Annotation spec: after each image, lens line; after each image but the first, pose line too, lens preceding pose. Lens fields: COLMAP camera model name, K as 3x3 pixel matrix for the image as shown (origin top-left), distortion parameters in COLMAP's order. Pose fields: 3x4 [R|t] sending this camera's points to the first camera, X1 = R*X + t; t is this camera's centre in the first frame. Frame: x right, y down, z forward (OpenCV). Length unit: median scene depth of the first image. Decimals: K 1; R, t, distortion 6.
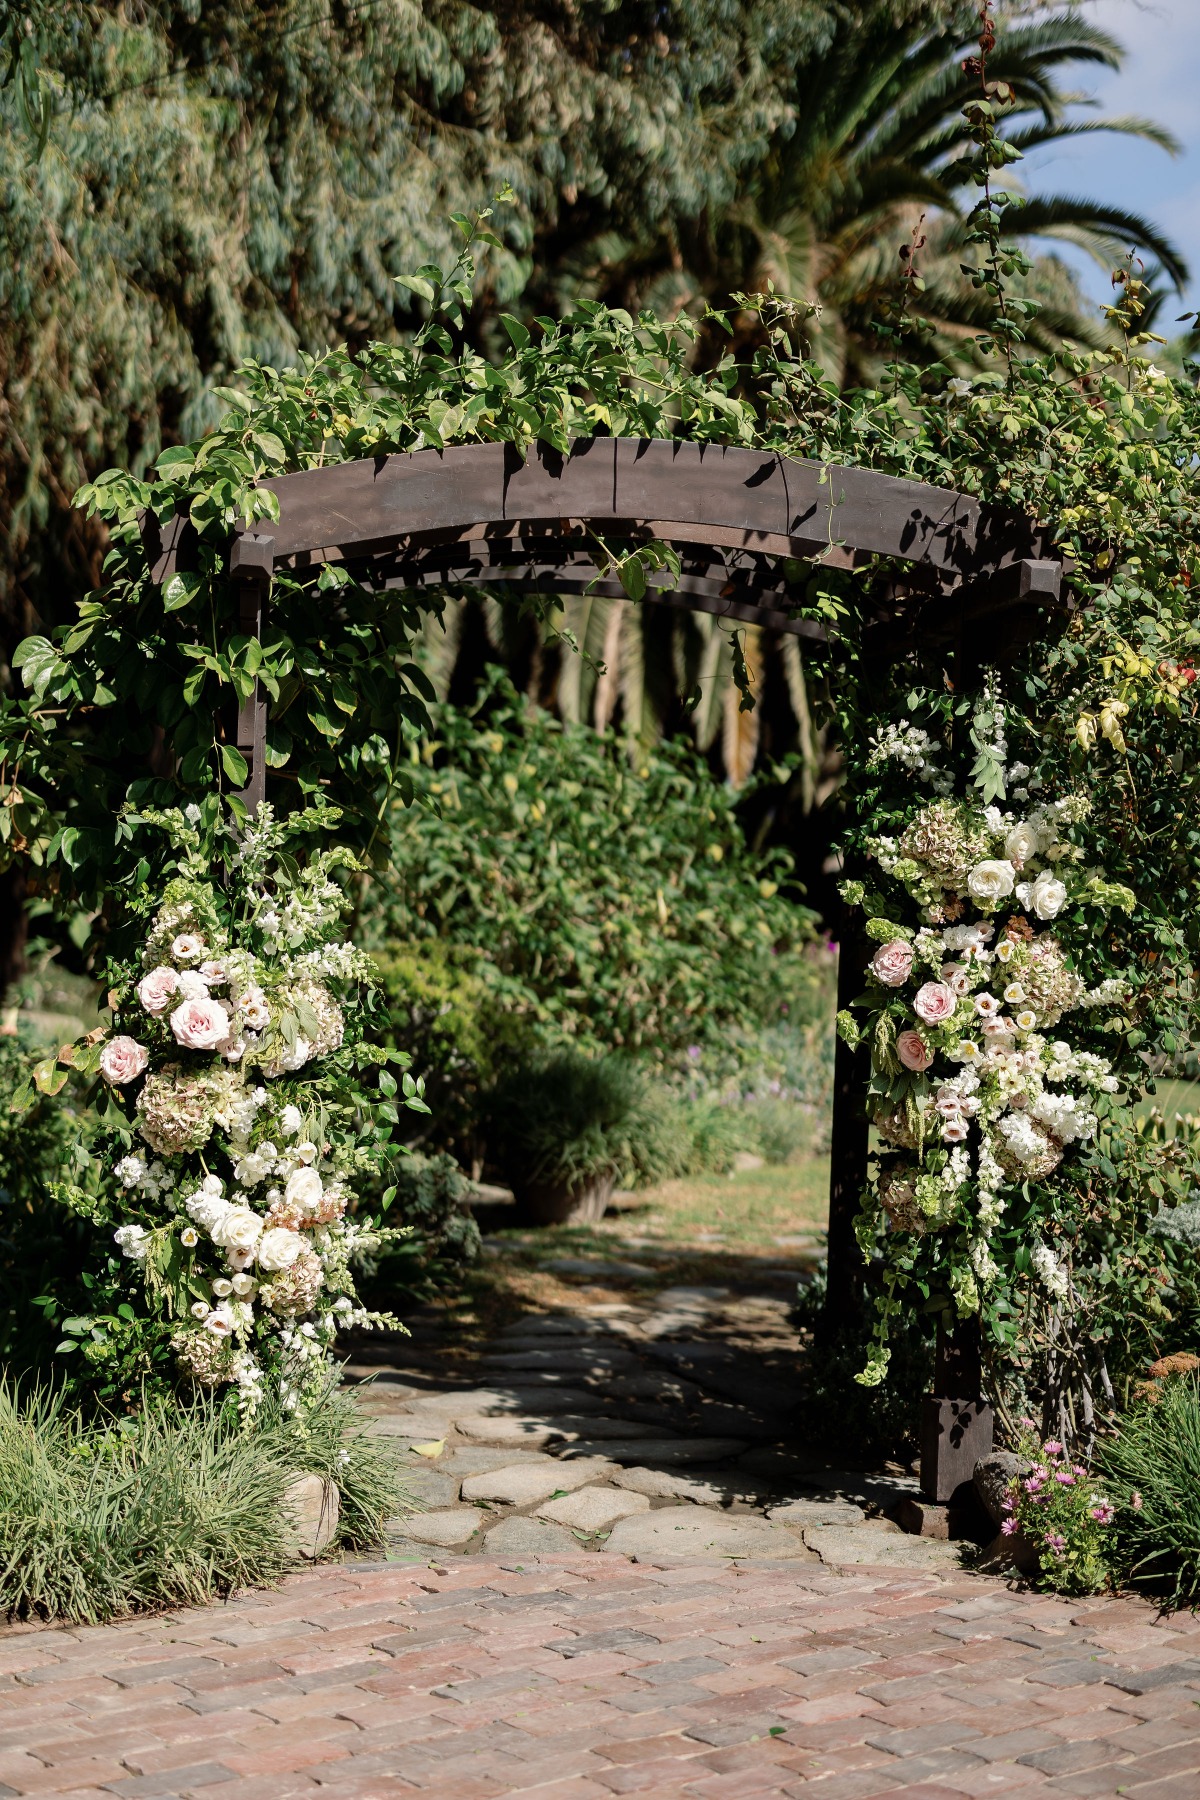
lens RADIAL K [[1700.8, 0, 540.7], [0, 1700.8, 898.4], [0, 0, 1]] dist [0.002527, -0.001681]
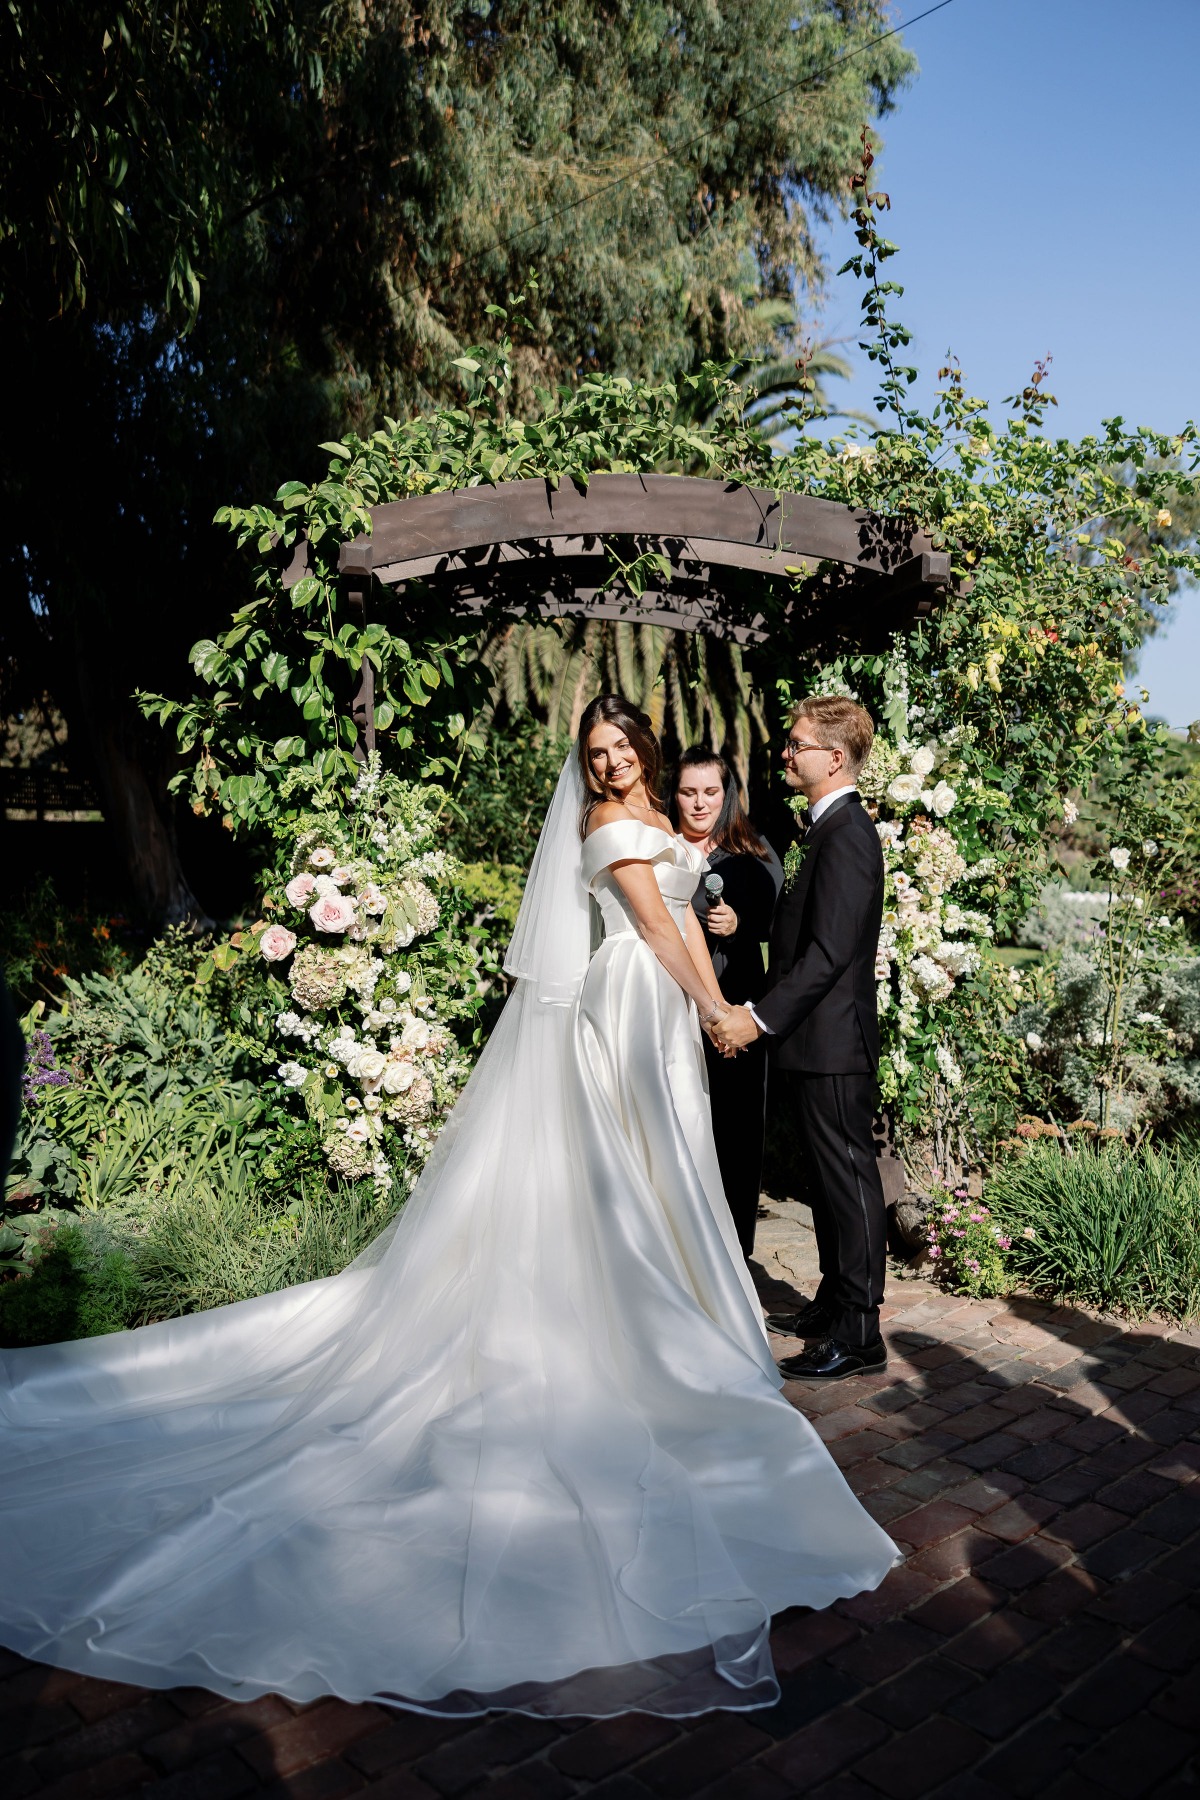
lens RADIAL K [[1700.8, 0, 540.7], [0, 1700.8, 898.4], [0, 0, 1]] dist [0.002527, -0.001681]
pose [[0.998309, -0.036309, -0.045402, 0.029899], [0.039325, 0.996952, 0.067382, -0.026266], [0.042817, -0.069054, 0.996694, -0.383461]]
